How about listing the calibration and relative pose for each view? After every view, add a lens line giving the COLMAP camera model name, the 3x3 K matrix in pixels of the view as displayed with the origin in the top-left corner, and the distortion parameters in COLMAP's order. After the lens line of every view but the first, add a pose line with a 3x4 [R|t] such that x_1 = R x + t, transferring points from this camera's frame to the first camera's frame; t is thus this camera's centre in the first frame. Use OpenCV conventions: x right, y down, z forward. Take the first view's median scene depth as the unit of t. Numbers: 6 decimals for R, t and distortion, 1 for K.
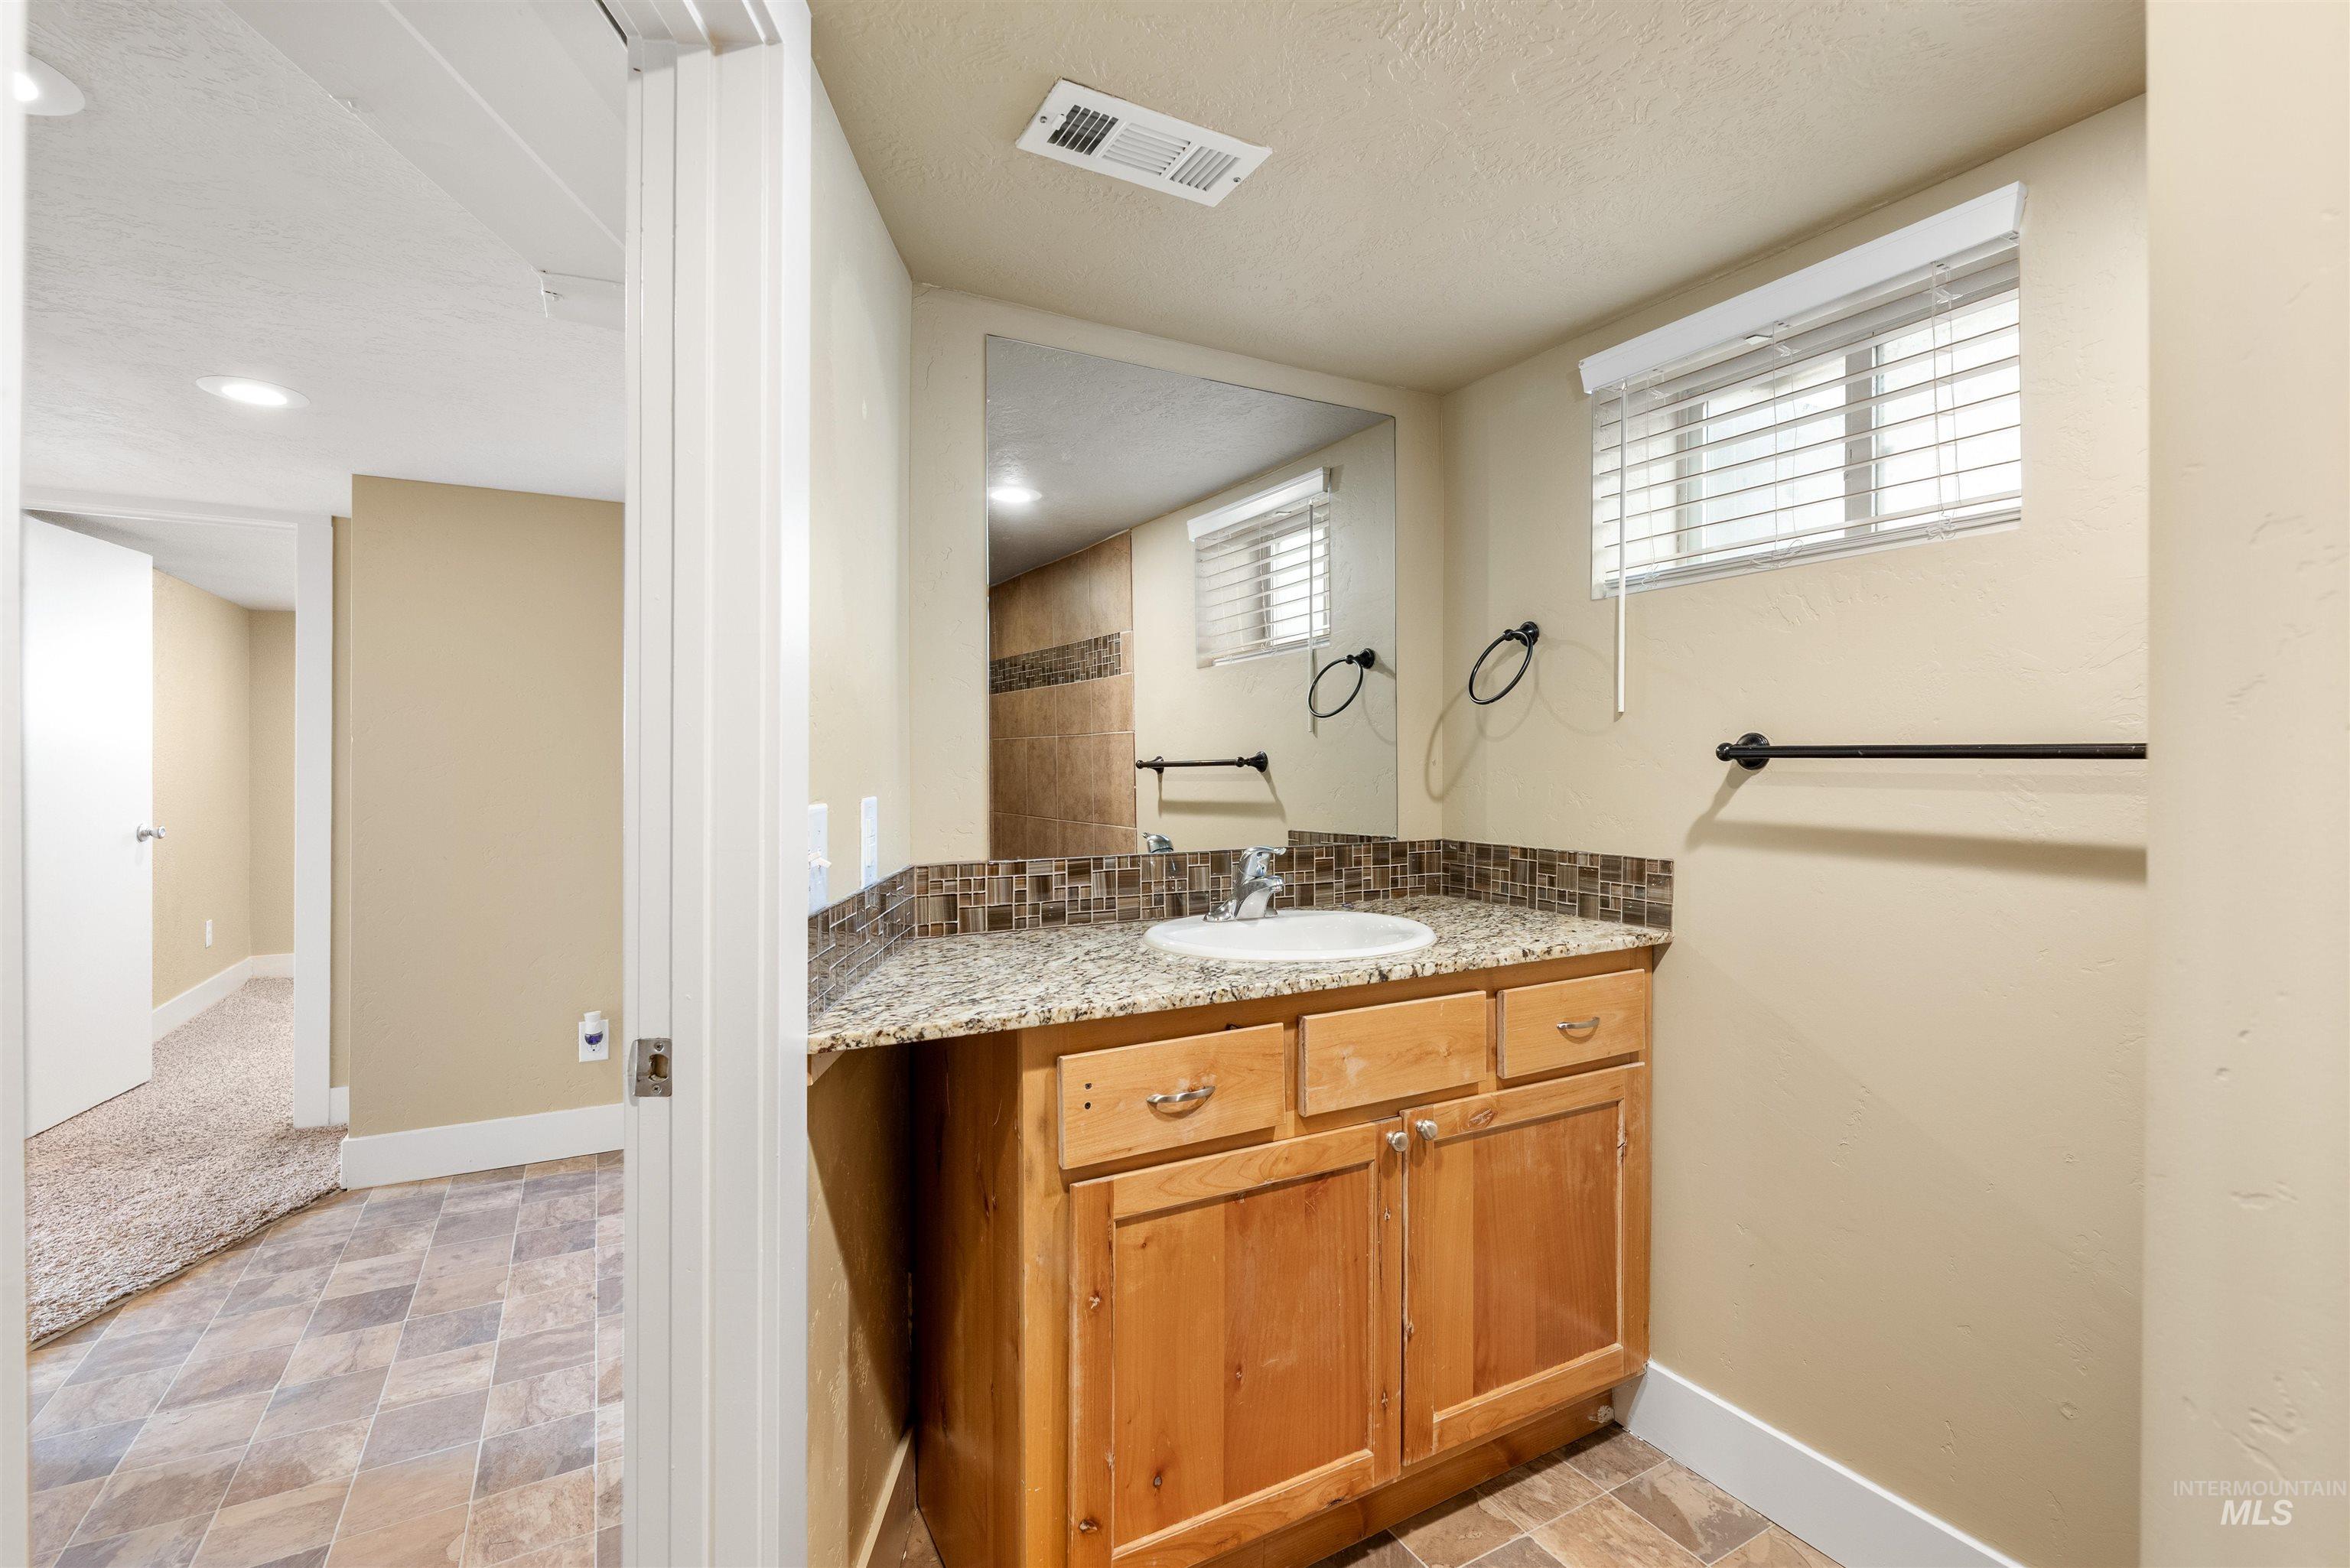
lens RADIAL K [[1067.1, 0, 1179.4], [0, 1067.1, 774.1], [0, 0, 1]] dist [-0.001187, 0.000257]
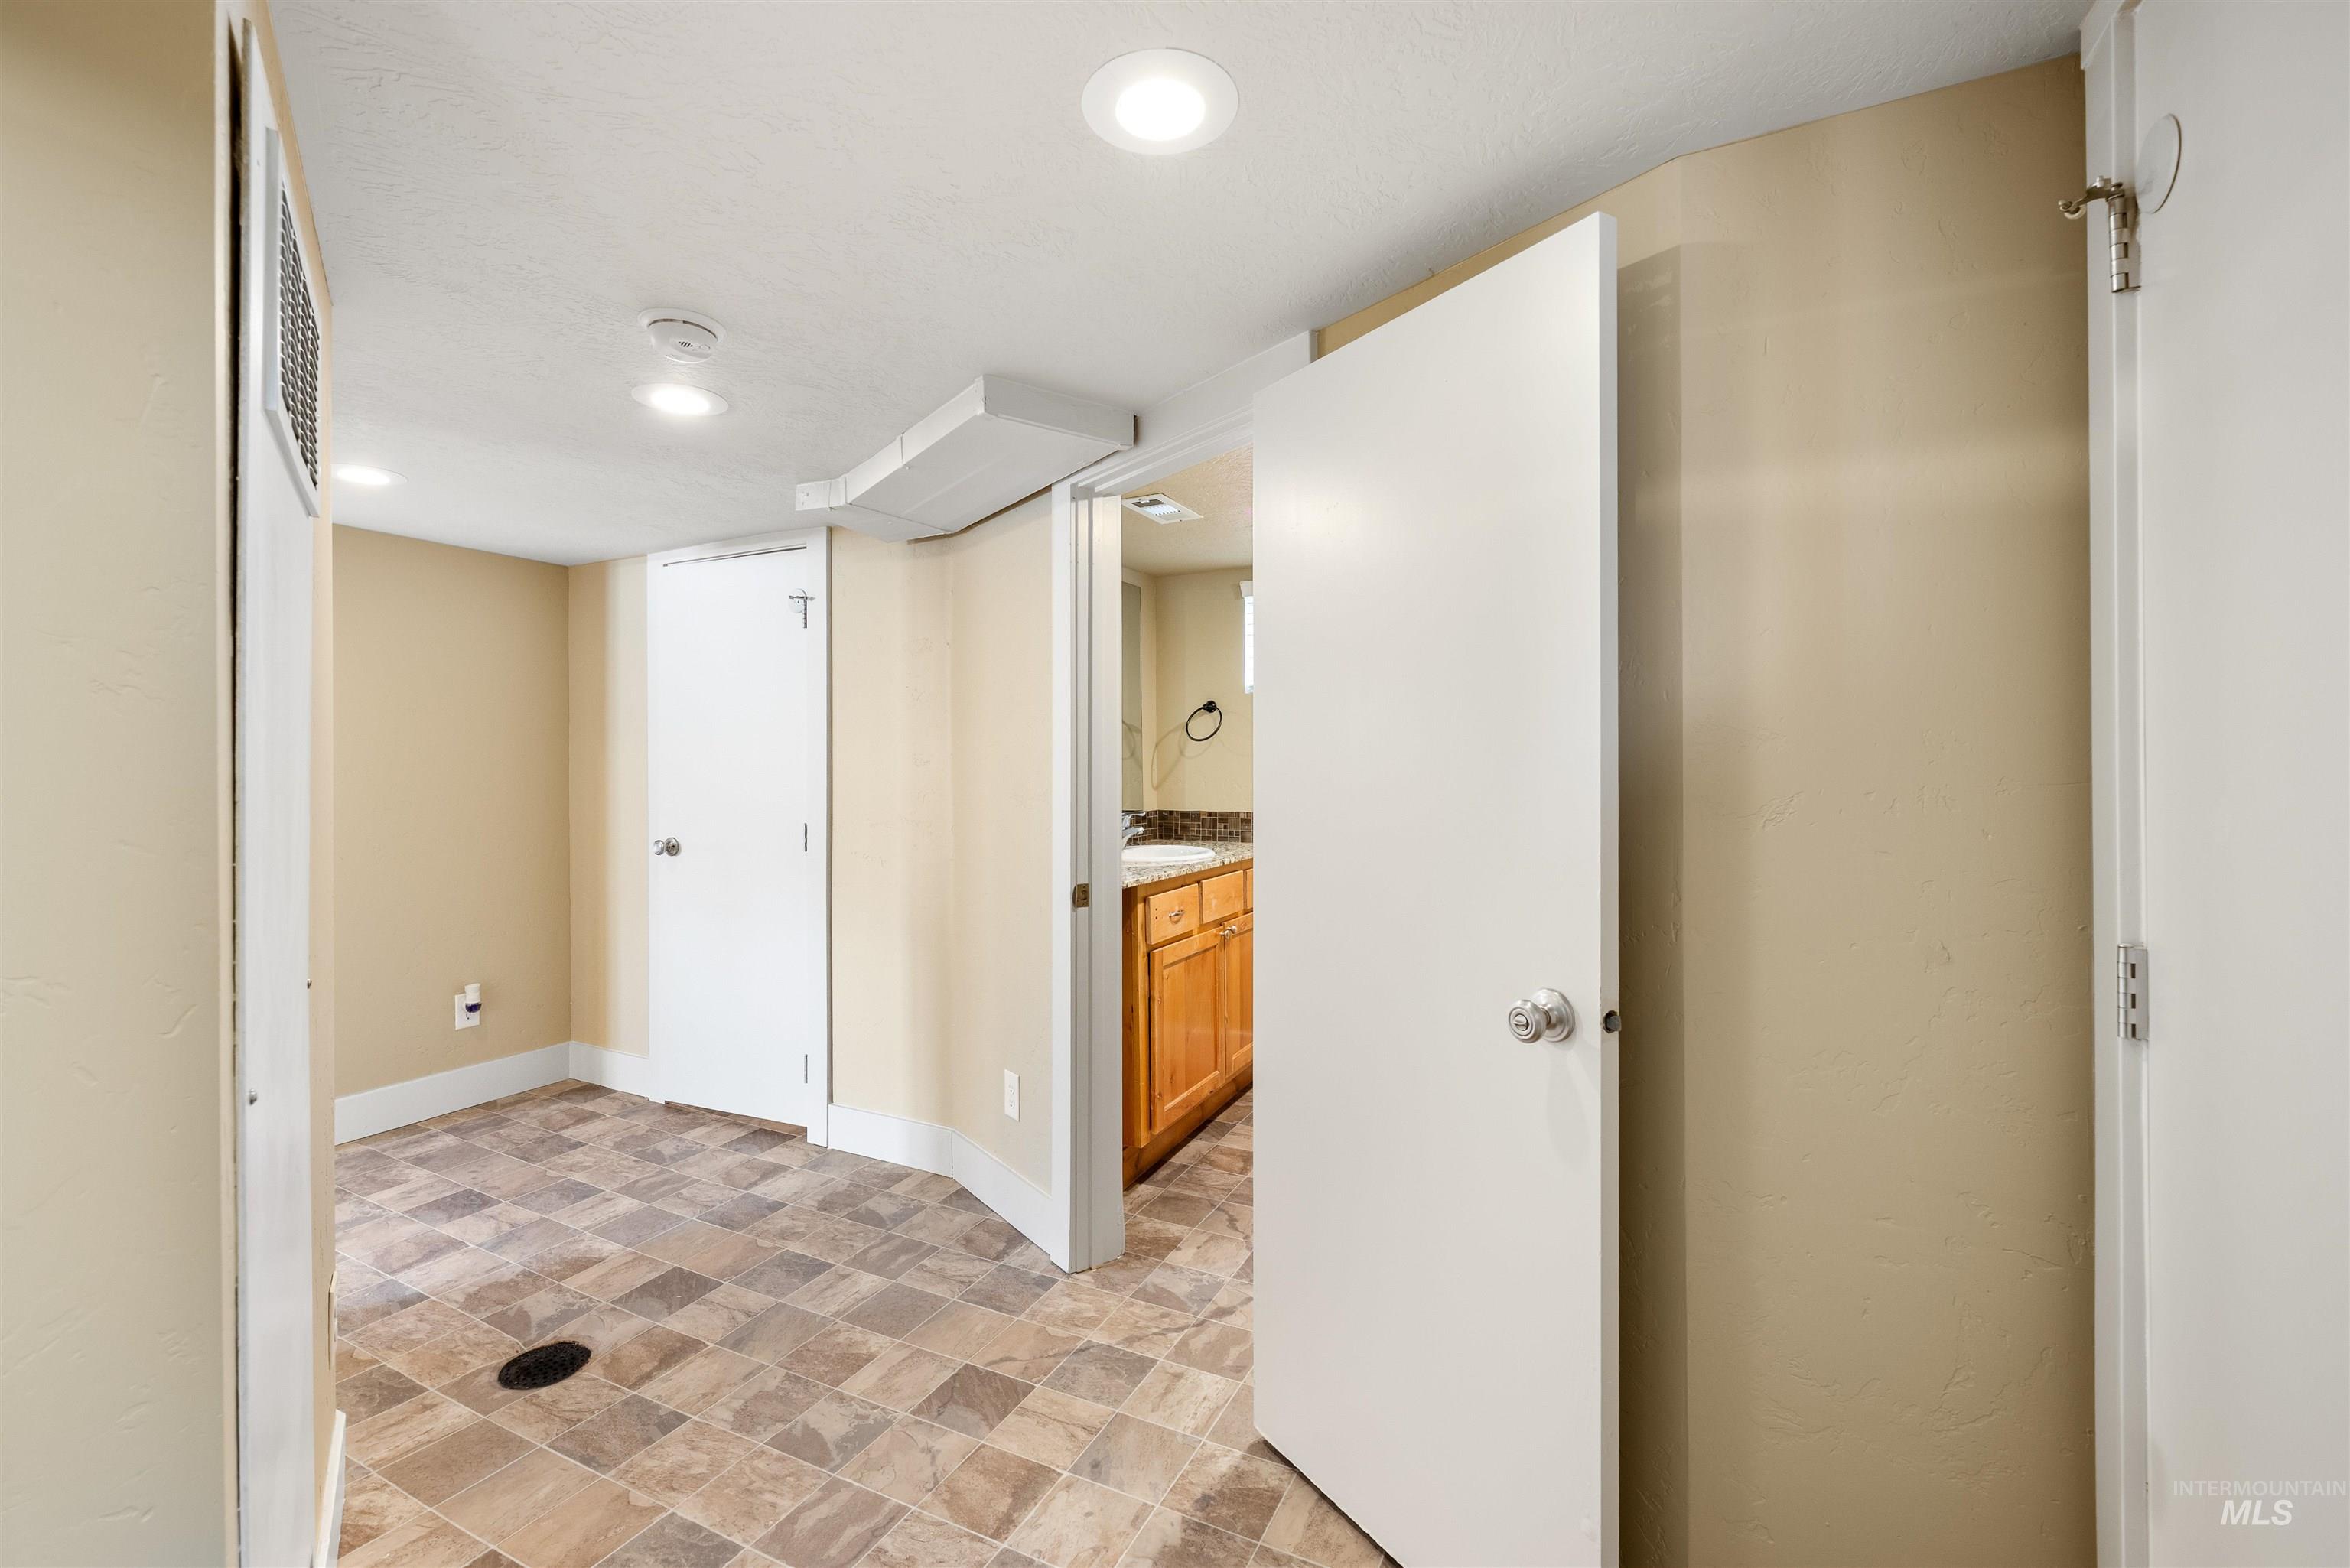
lens RADIAL K [[1010.9, 0, 1168.1], [0, 1010.9, 772.2], [0, 0, 1]] dist [-0.000190, 0.000106]
pose [[0.815363, -0.006000, 0.578918, -0.855274], [0.008170, 0.999966, -0.001143, -0.004641], [-0.578892, 0.005662, 0.815385, -0.526053]]
